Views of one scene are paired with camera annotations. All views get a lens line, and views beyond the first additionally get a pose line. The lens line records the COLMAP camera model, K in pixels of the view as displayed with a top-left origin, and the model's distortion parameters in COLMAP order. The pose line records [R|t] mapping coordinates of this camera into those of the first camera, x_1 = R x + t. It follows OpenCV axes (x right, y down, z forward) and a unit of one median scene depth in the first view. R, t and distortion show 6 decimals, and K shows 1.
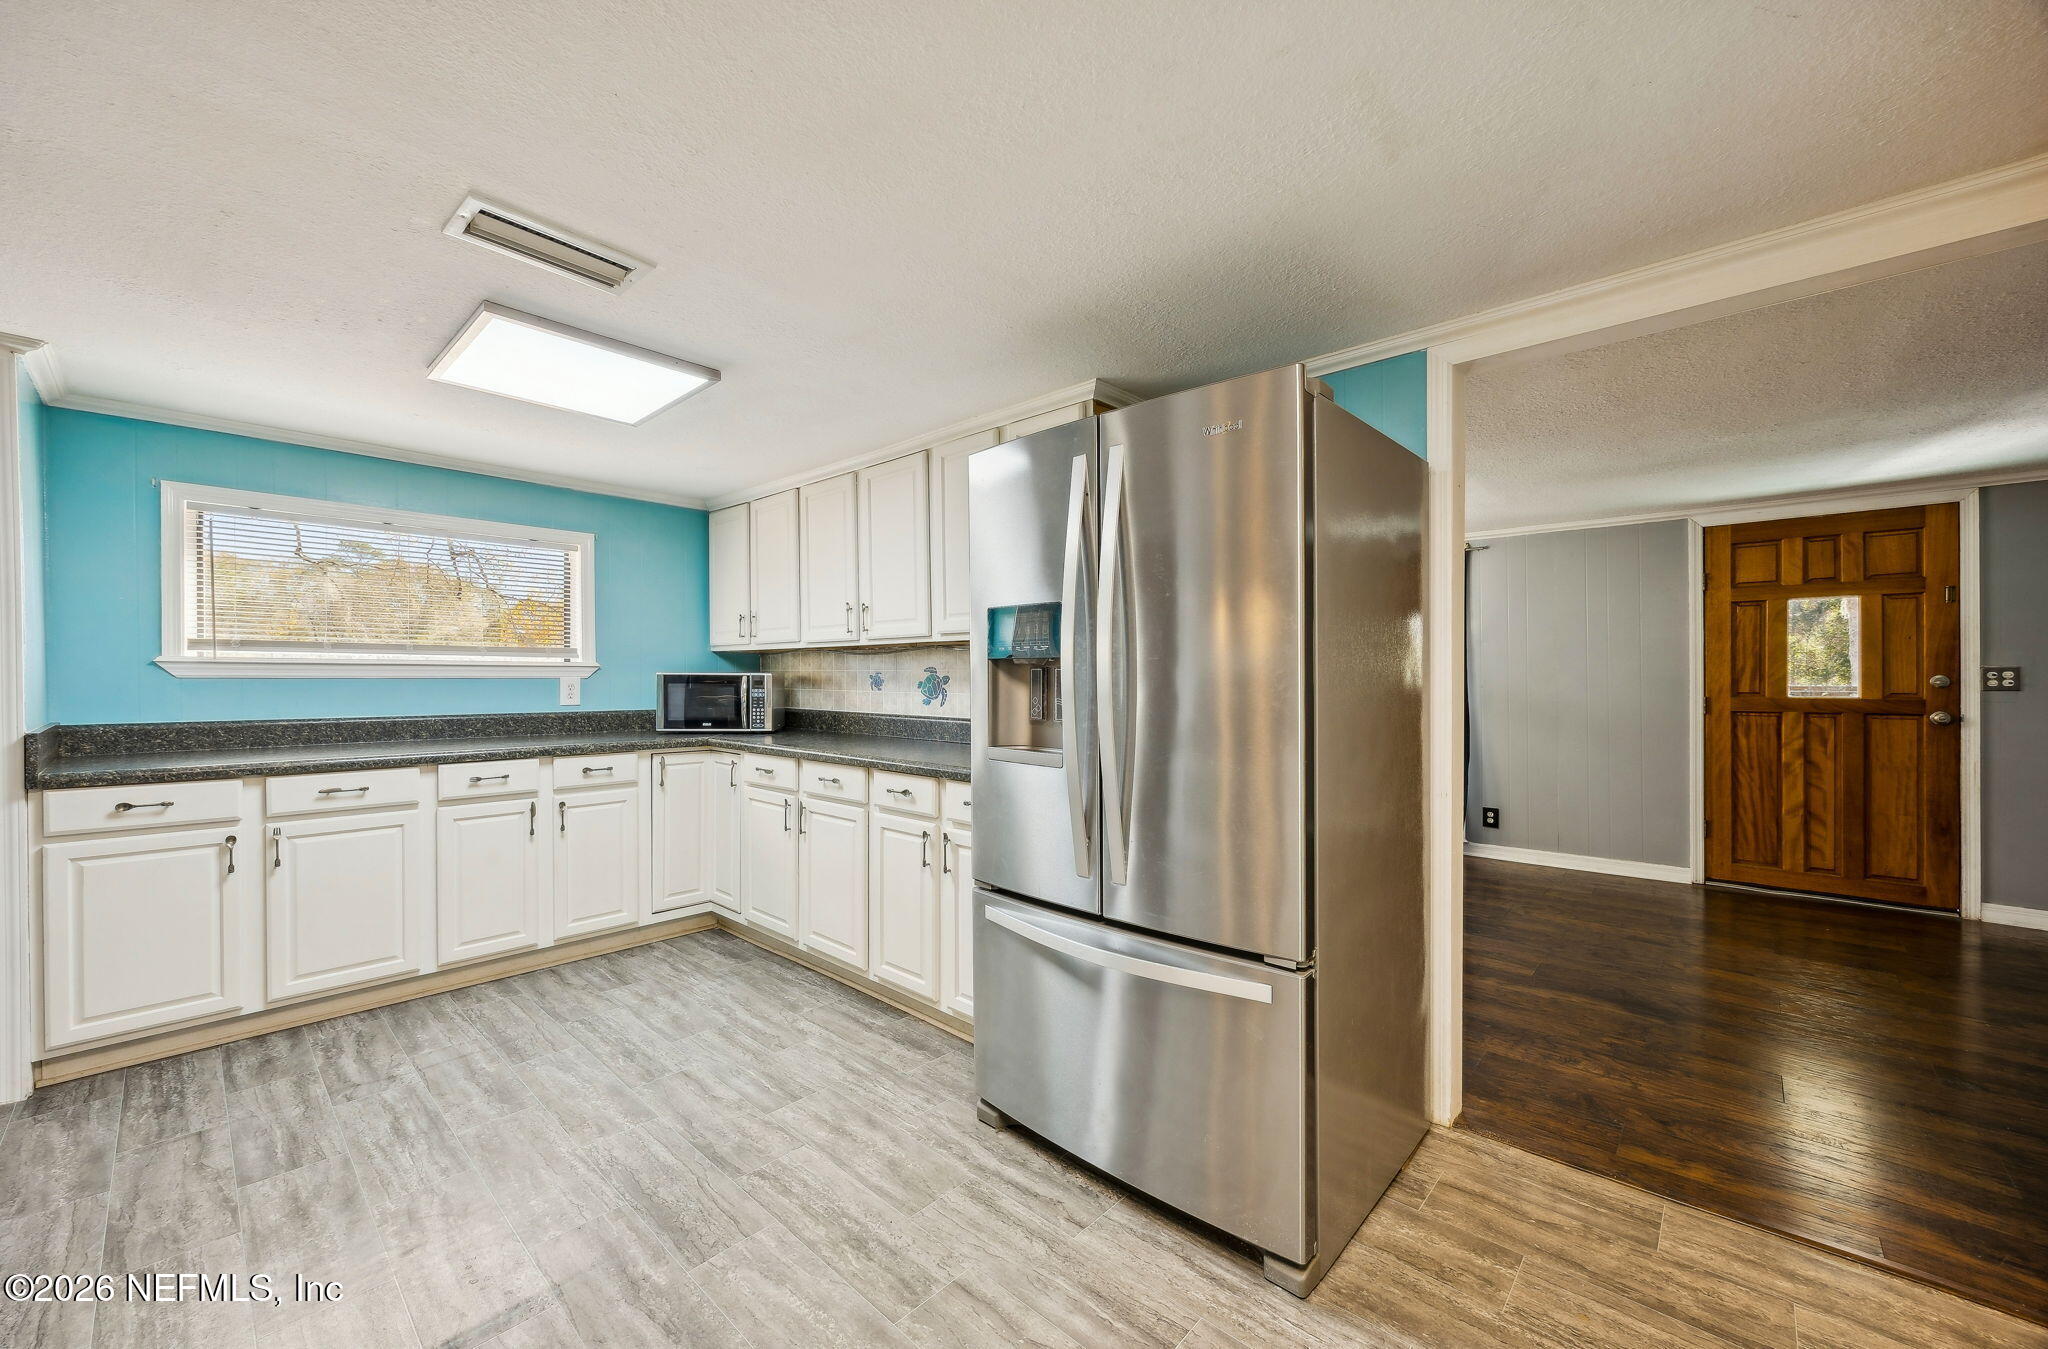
lens RADIAL K [[807.3, 0, 993.4], [0, 807.3, 679.3], [0, 0, 1]] dist [-0.006453, 0.000363]
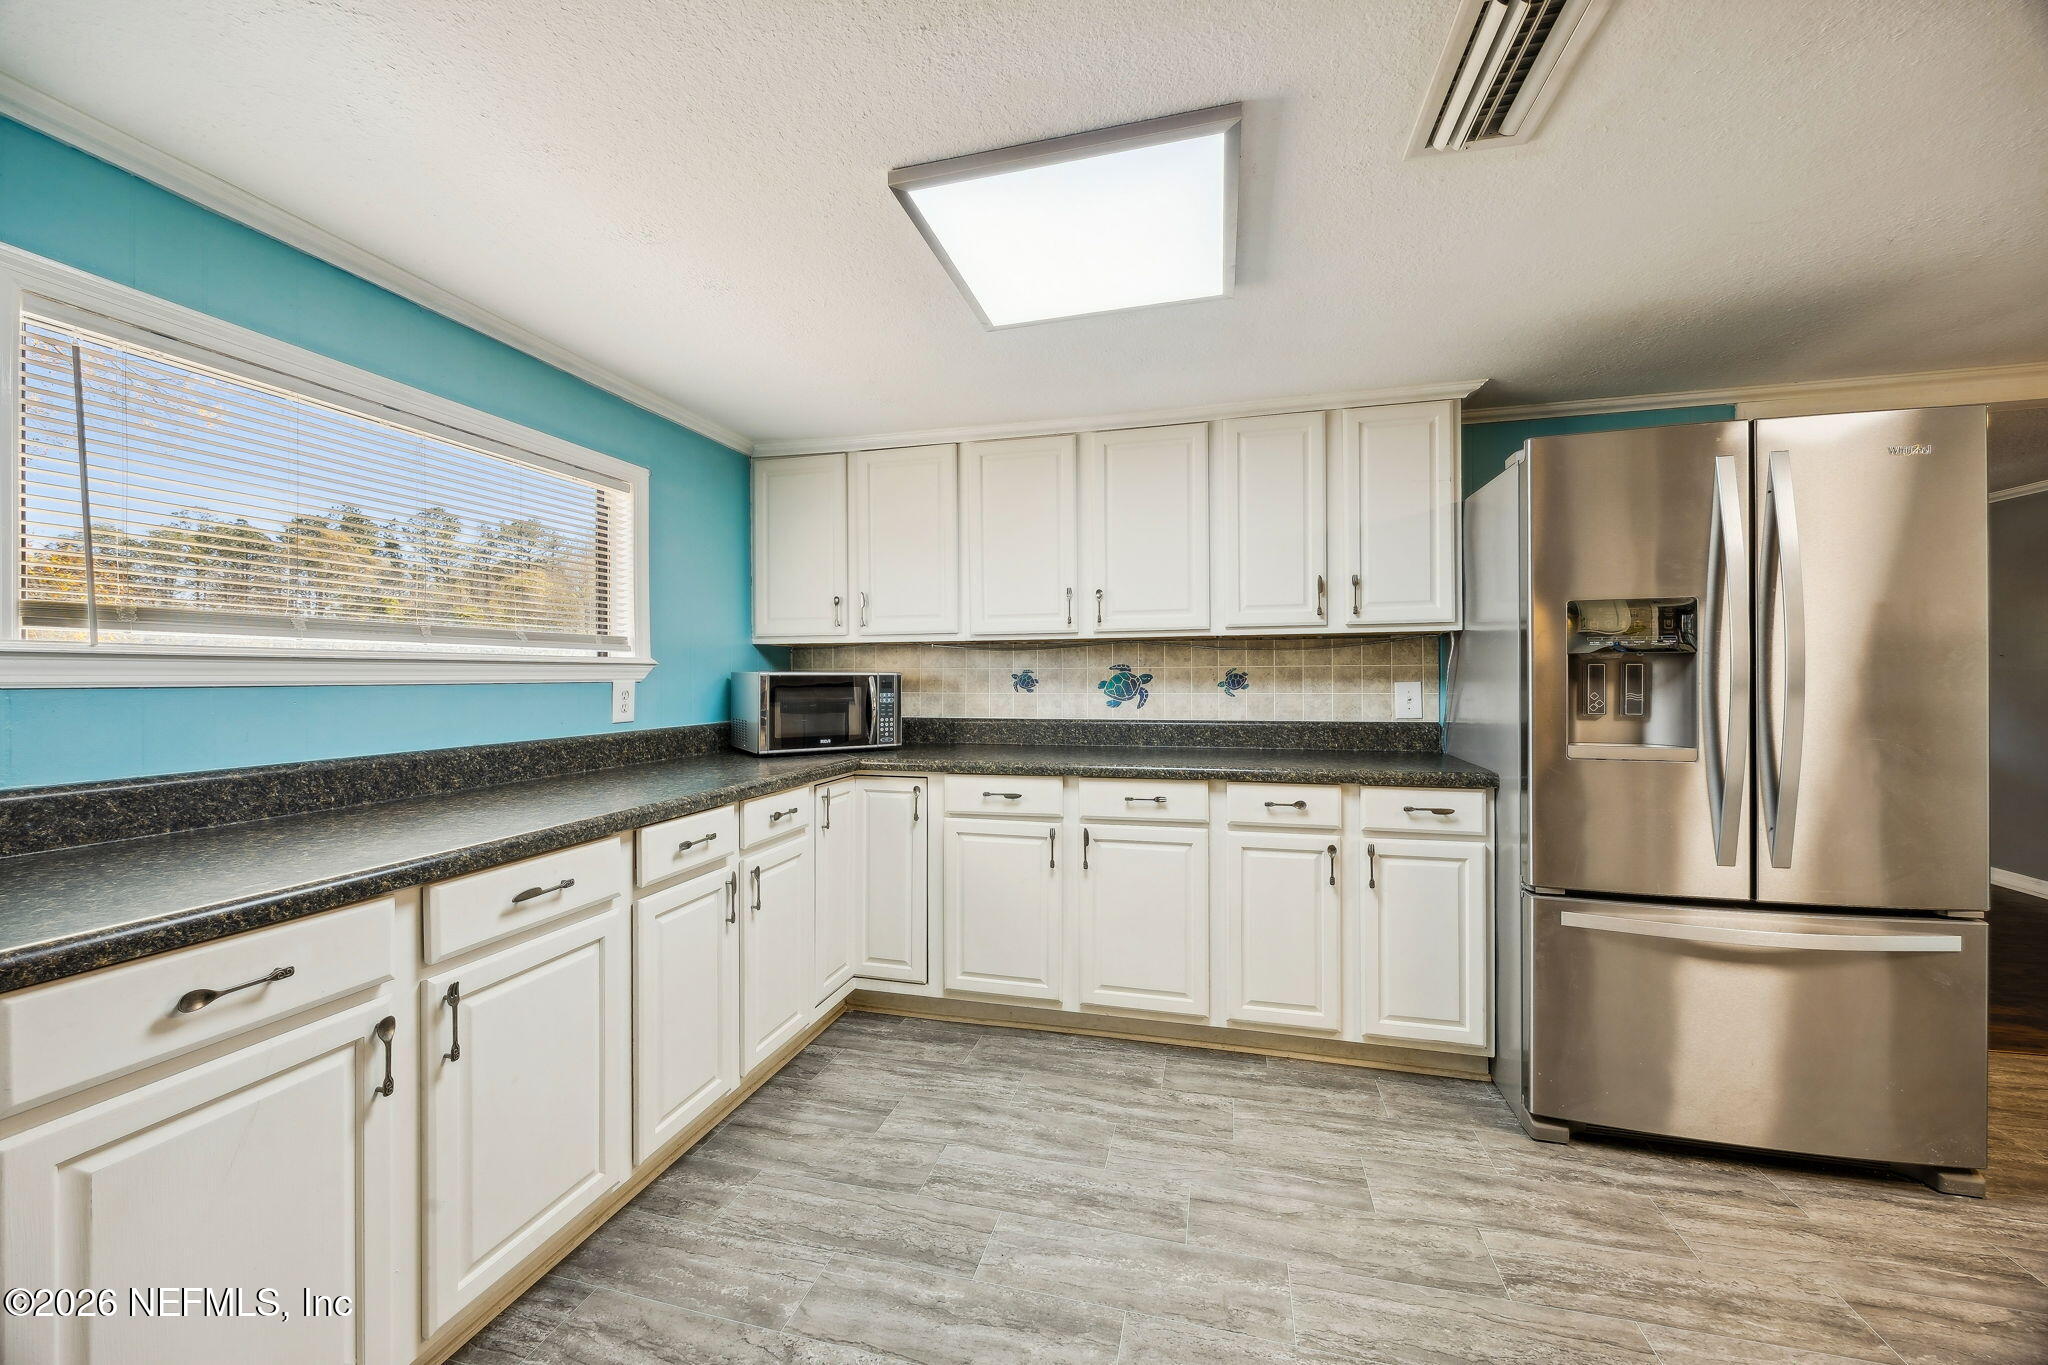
lens RADIAL K [[797.8, 0, 1019.2], [0, 797.8, 674.2], [0, 0, 1]] dist [-0.003120, -0.000635]
pose [[0.874140, -0.006863, 0.485626, -0.742672], [0.010063, 0.999941, -0.003982, -0.002042], [-0.485570, 0.008367, 0.874158, 0.353596]]
